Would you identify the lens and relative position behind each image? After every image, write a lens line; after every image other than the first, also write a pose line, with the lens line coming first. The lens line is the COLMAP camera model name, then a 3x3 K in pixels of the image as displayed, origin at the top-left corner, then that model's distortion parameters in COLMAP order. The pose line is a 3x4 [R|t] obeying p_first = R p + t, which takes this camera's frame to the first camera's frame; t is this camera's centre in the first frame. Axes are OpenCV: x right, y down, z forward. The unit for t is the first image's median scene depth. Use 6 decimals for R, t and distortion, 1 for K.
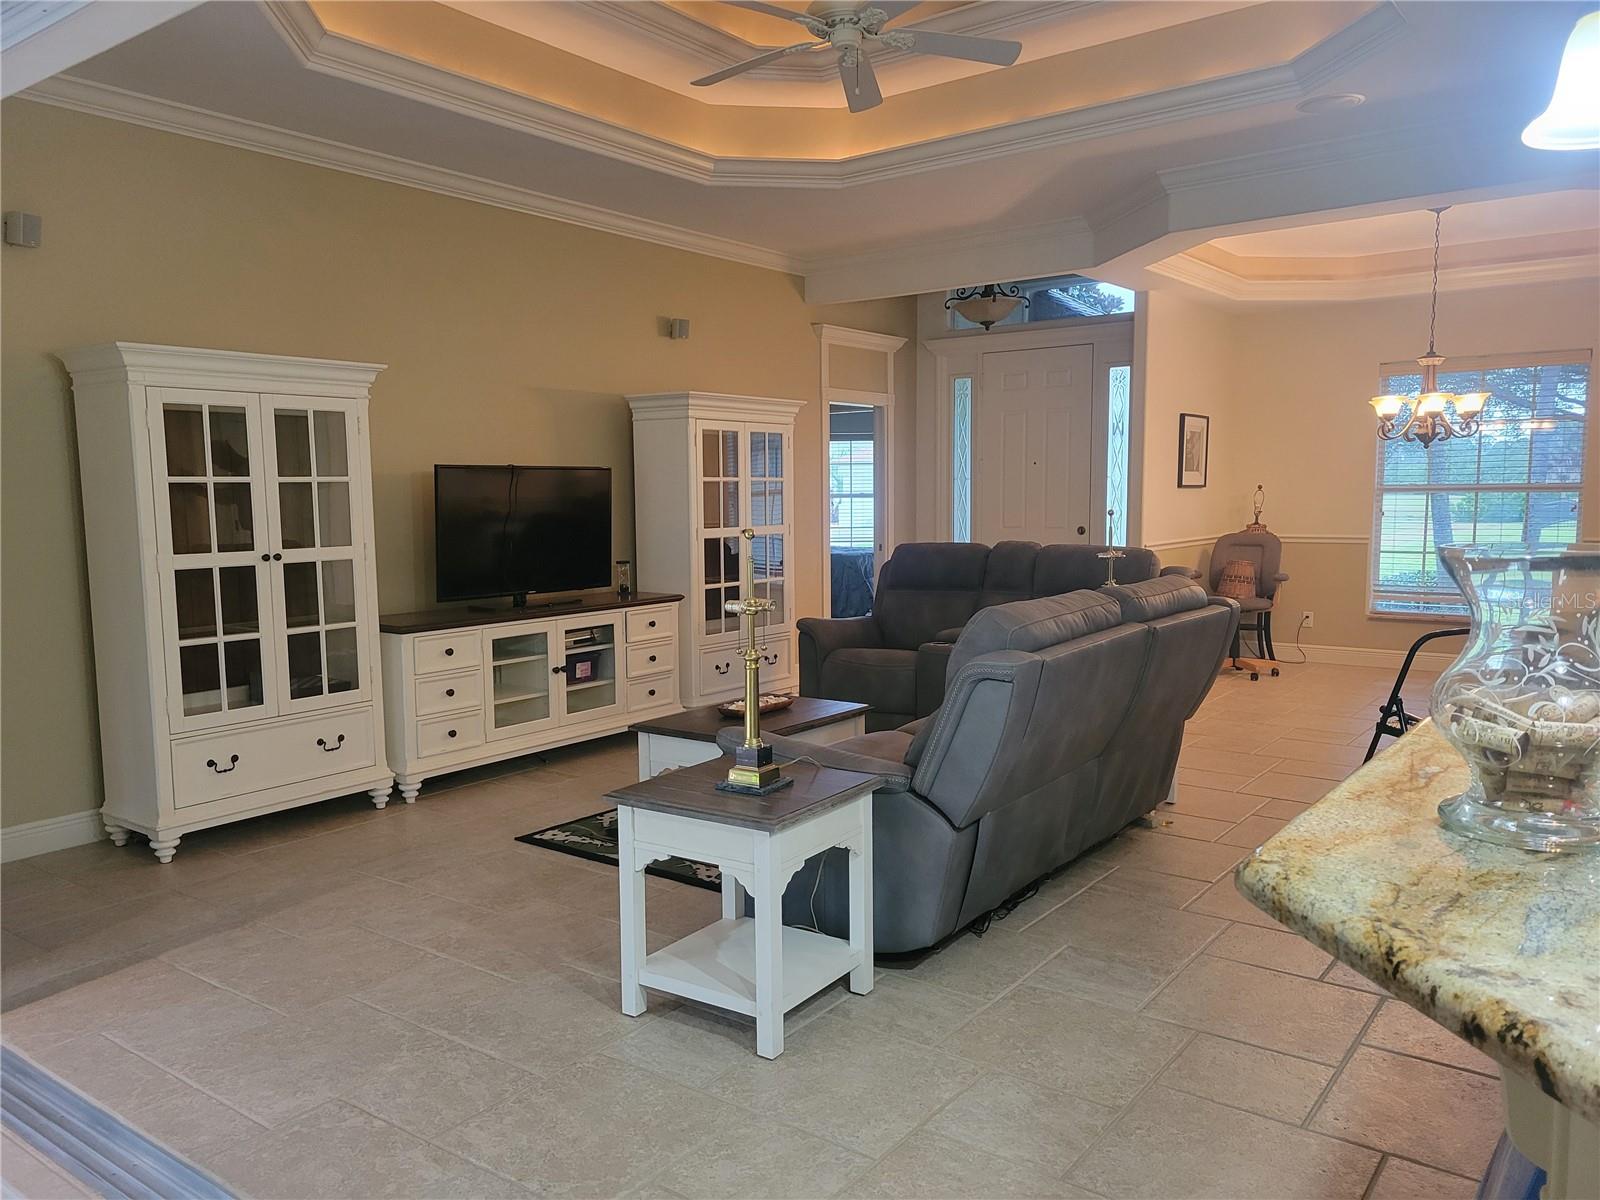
lens RADIAL K [[1202.6, 0, 801.5], [0, 1202.6, 603.8], [0, 0, 1]] dist [0.051409, 0.001454]
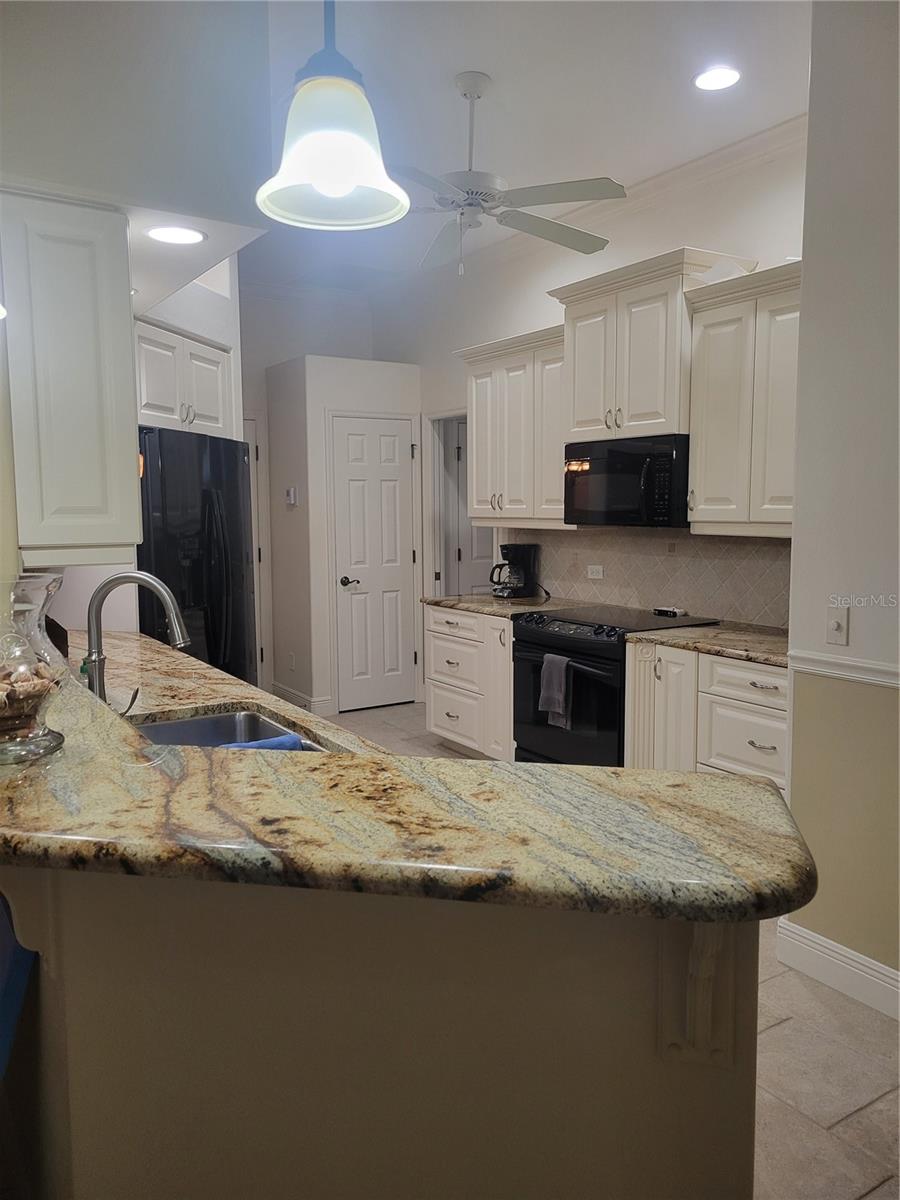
lens RADIAL K [[902.0, 0, 450.3], [0, 902.0, 598.8], [0, 0, 1]] dist [0.051409, 0.001454]
pose [[0.362409, -0.087775, 0.927877, -0.399440], [0.087863, 0.994339, 0.059745, -0.047969], [-0.927868, 0.059874, 0.368070, 0.017836]]
